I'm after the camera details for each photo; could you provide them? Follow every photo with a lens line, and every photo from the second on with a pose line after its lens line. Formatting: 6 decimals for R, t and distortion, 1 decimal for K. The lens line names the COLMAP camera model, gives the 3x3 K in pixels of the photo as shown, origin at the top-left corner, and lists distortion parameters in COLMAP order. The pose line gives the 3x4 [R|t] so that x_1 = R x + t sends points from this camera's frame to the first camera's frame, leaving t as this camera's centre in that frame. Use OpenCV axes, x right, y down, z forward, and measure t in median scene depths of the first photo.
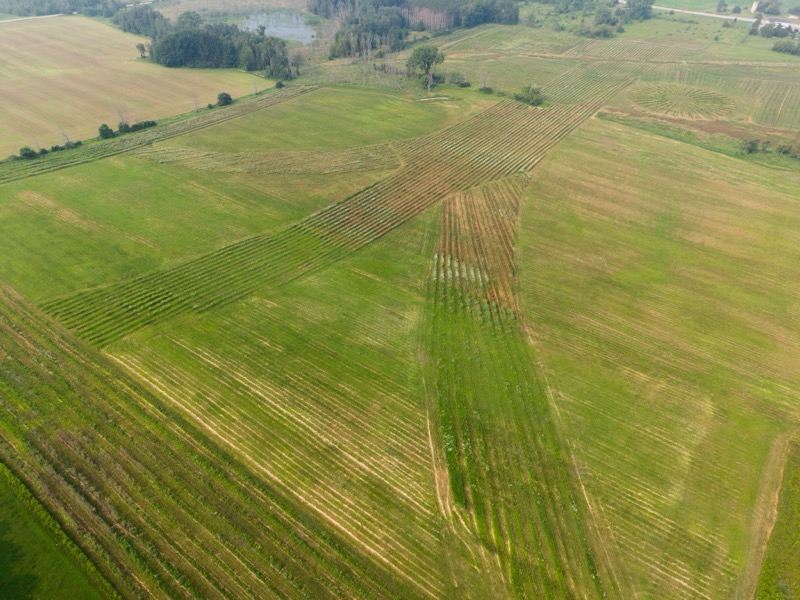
lens RADIAL K [[535.7, 0, 400.4], [0, 535.7, 299.3], [0, 0, 1]] dist [0.016618, -0.013555]
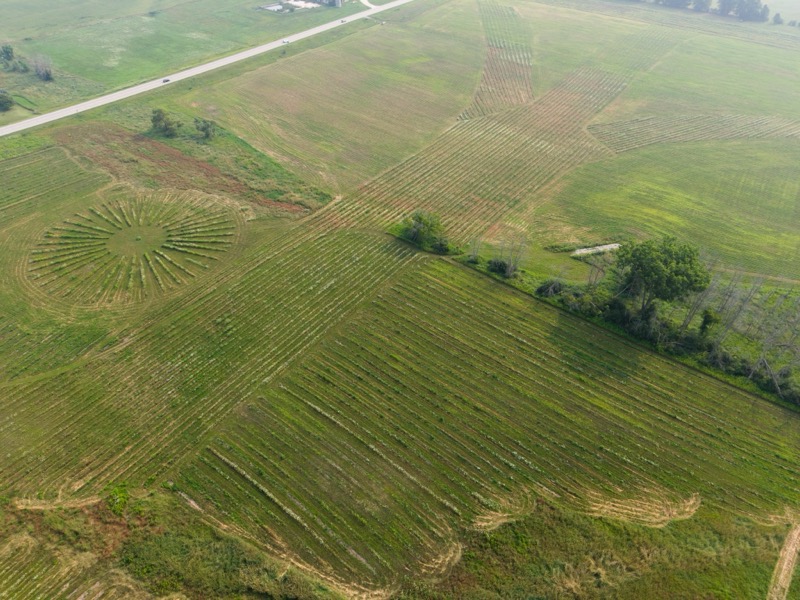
lens RADIAL K [[535.7, 0, 400.4], [0, 535.7, 299.3], [0, 0, 1]] dist [0.016618, -0.013555]
pose [[-0.999701, -0.024325, -0.002539, 0.624815], [-0.007618, 0.211053, 0.977445, -2.119243], [-0.023241, 0.977172, -0.211175, 2.799246]]
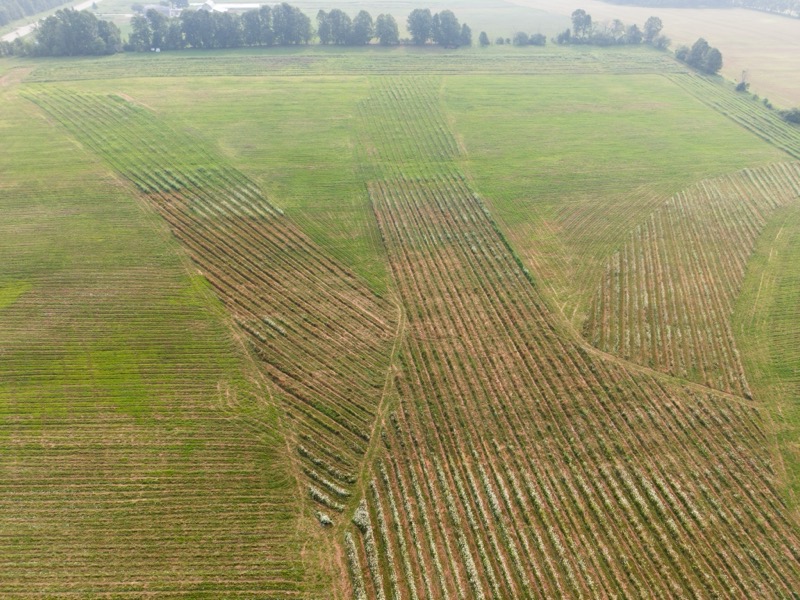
lens RADIAL K [[535.7, 0, 400.4], [0, 535.7, 299.3], [0, 0, 1]] dist [0.016618, -0.013555]
pose [[-0.688823, 0.411494, -0.596821, 0.611722], [-0.457843, 0.391364, 0.798257, -0.962997], [0.562052, 0.823108, -0.081181, 1.683675]]
